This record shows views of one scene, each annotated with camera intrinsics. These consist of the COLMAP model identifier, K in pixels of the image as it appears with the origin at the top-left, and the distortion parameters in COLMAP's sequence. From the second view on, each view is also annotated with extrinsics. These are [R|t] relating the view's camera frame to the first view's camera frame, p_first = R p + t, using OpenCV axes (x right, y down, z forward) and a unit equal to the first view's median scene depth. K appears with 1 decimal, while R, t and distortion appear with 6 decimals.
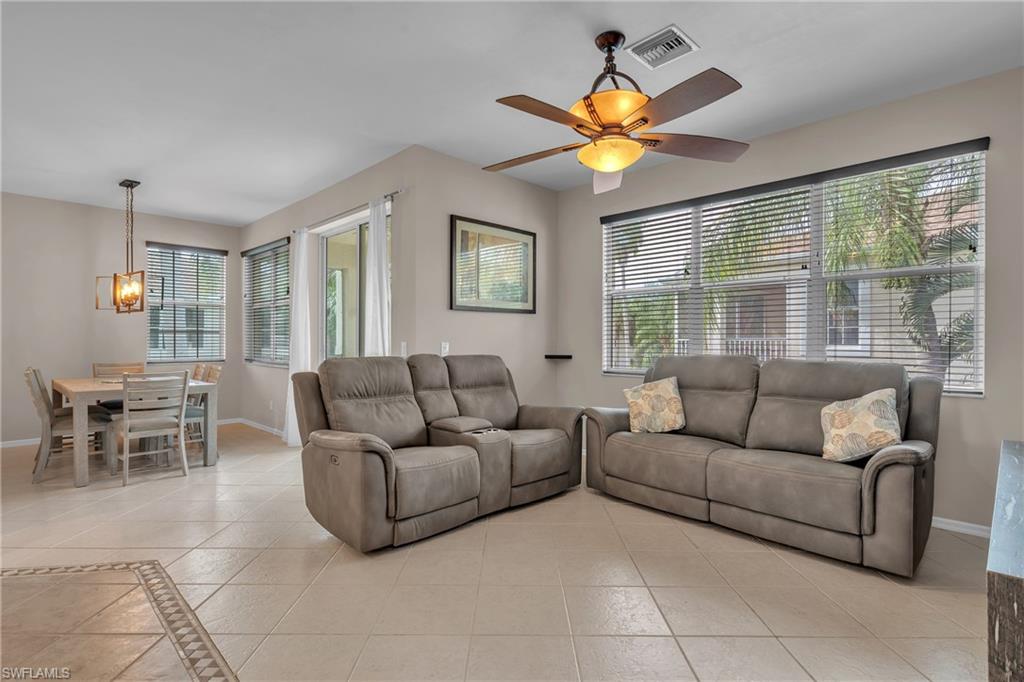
lens RADIAL K [[496.7, 0, 512.0], [0, 496.7, 341.0], [0, 0, 1]] dist [0.037163, 0.000157]
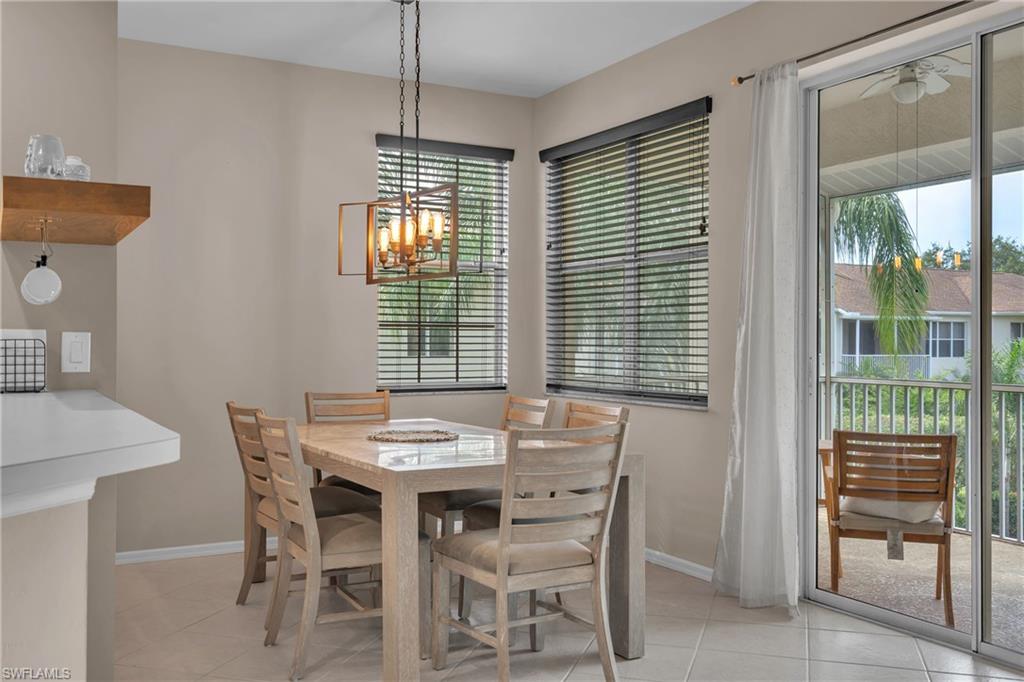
lens RADIAL K [[943.0, 0, 512.0], [0, 943.0, 341.0], [0, 0, 1]] dist [-0.006347, -0.003990]
pose [[0.960221, 0.009570, -0.279076, -0.372950], [-0.011732, 0.999913, -0.006079, 0.001224], [0.278994, 0.009111, 0.960250, 0.199389]]
